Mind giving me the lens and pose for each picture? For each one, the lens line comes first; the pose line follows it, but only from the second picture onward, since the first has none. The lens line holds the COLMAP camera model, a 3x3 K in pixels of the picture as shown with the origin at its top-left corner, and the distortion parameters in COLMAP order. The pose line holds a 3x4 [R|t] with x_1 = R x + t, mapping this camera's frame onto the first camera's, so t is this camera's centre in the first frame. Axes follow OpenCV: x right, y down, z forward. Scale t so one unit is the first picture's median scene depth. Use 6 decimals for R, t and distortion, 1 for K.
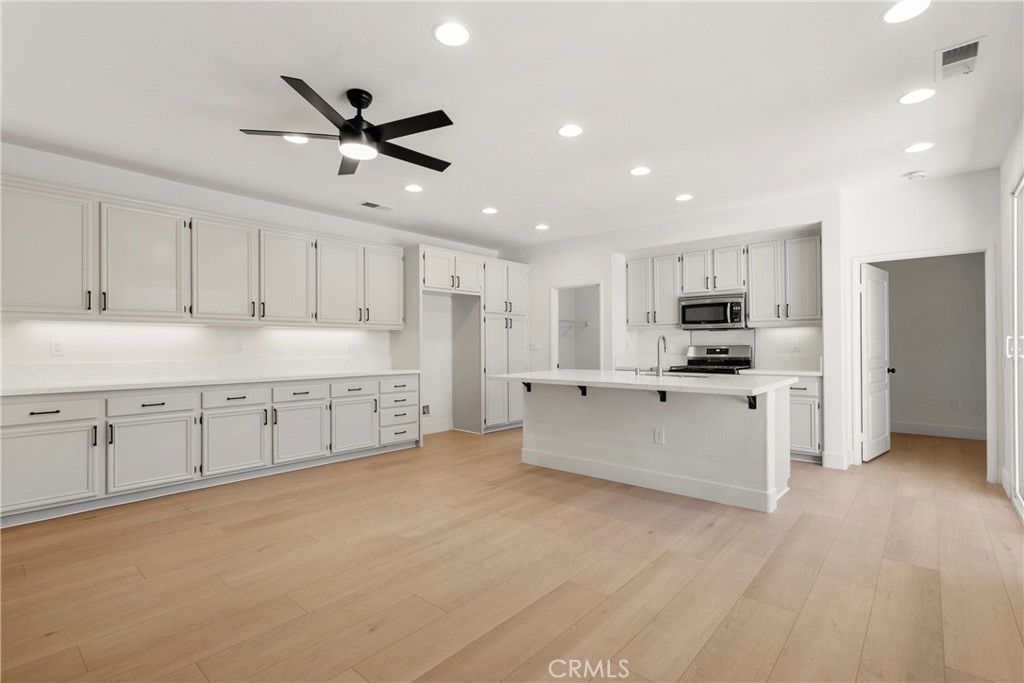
lens RADIAL K [[473.0, 0, 511.0], [0, 473.0, 345.0], [0, 0, 1]] dist [-0.013448, -0.000195]
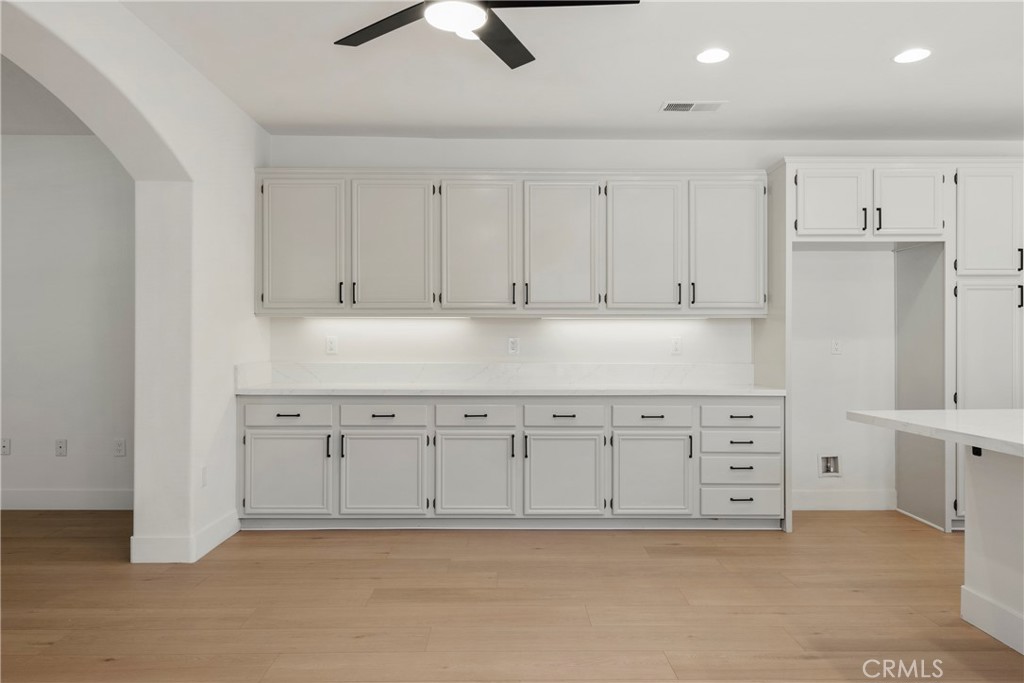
lens RADIAL K [[694.6, 0, 511.9], [0, 694.6, 343.0], [0, 0, 1]] dist [-0.000333, 0.006449]
pose [[0.666507, 0.001455, -0.745498, 0.205437], [-0.002127, 0.999998, 0.000051, -0.000500], [0.745496, 0.001552, 0.666508, 0.251700]]
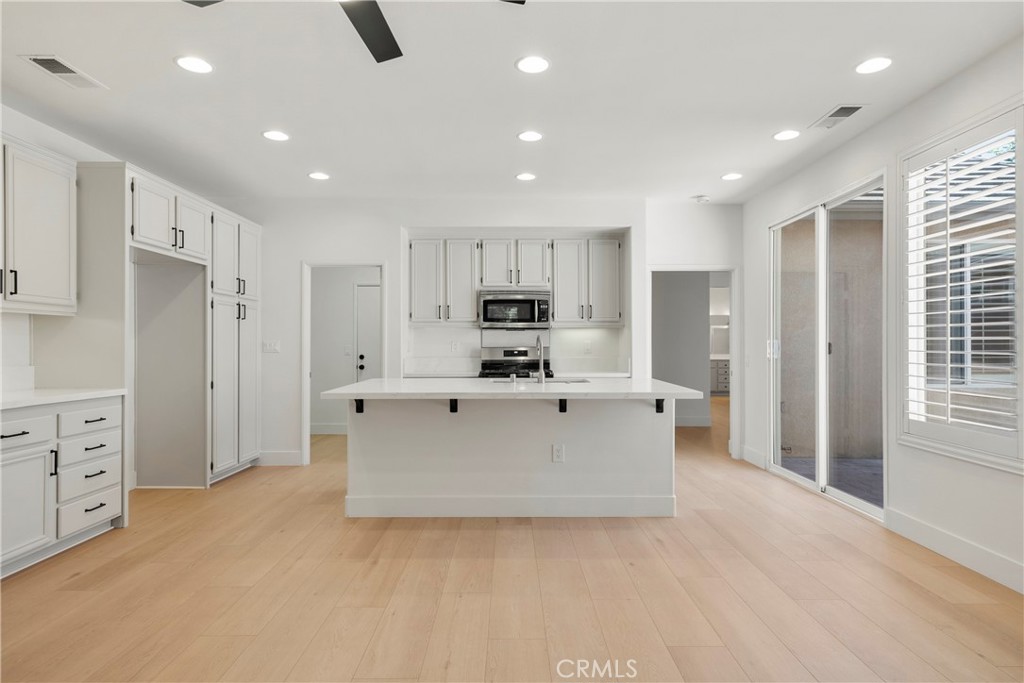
lens RADIAL K [[574.1, 0, 514.4], [0, 574.1, 341.3], [0, 0, 1]] dist [0.000314, 0.003498]
pose [[0.746327, 0.010179, 0.665502, -0.323148], [-0.005635, 0.999944, -0.008975, 0.000459], [-0.665556, 0.002948, 0.746342, 0.203165]]
